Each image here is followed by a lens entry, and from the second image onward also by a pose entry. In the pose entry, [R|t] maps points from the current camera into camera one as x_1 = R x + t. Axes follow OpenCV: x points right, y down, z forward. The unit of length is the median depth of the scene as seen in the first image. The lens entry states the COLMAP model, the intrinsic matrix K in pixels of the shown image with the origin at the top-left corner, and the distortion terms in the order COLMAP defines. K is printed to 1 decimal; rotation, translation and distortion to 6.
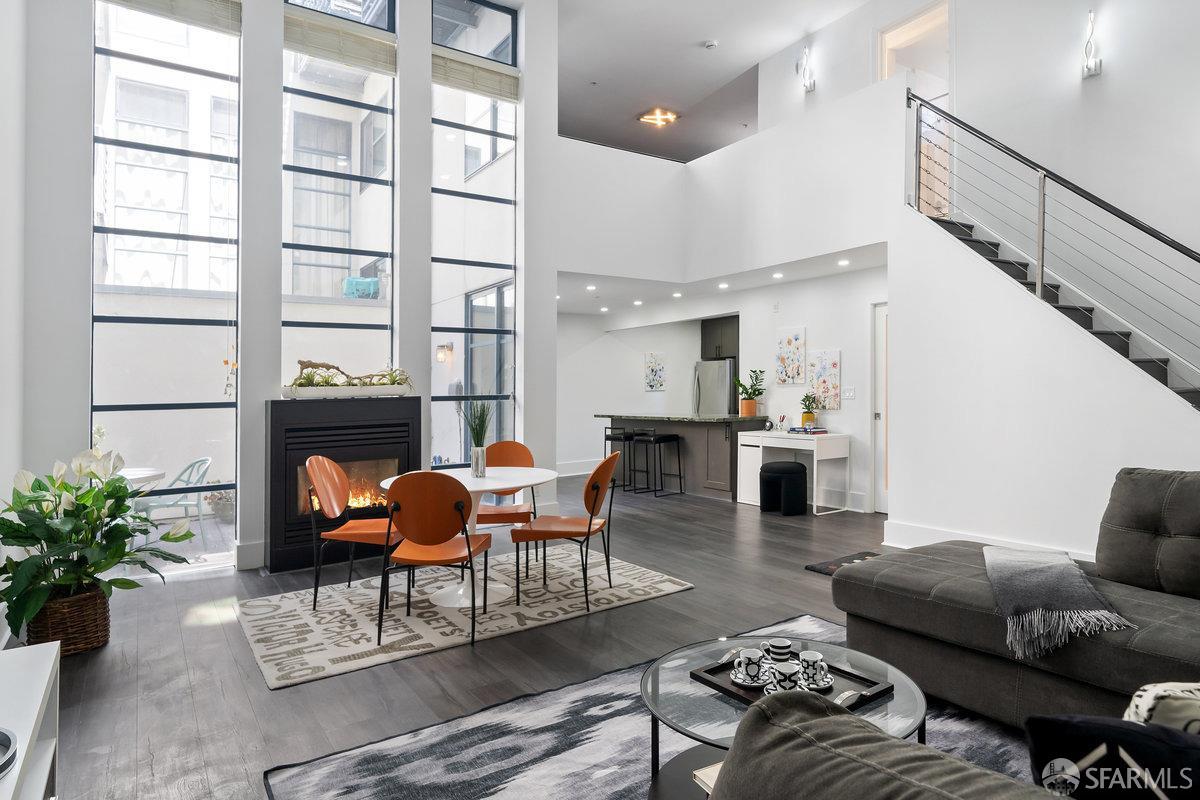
lens RADIAL K [[693.3, 0, 642.6], [0, 693.3, 369.1], [0, 0, 1]] dist [-0.000481, -0.000715]
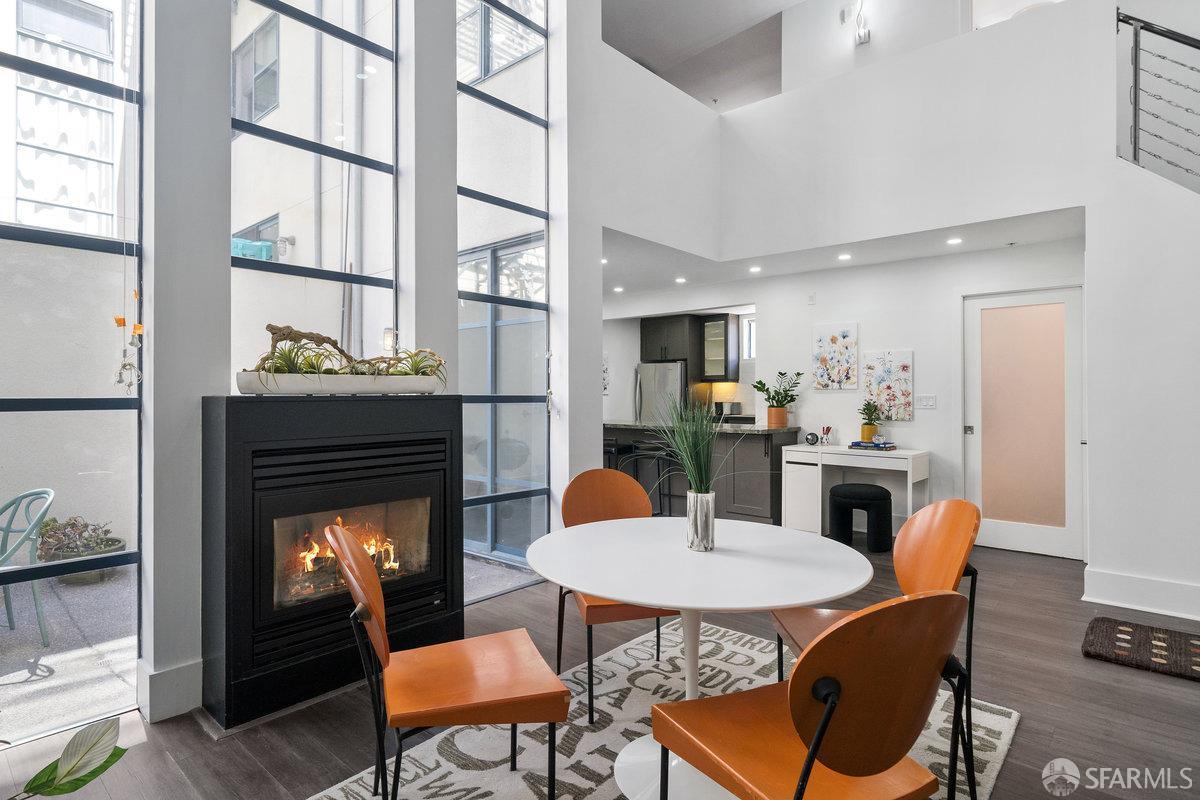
lens RADIAL K [[626.9, 0, 583.3], [0, 626.9, 393.5], [0, 0, 1]] dist [-0.000350, 0.000718]
pose [[0.977807, 0.020511, 0.208502, -0.274500], [-0.025947, 0.999390, 0.023370, 0.018203], [-0.207896, -0.028262, 0.977743, 0.356271]]
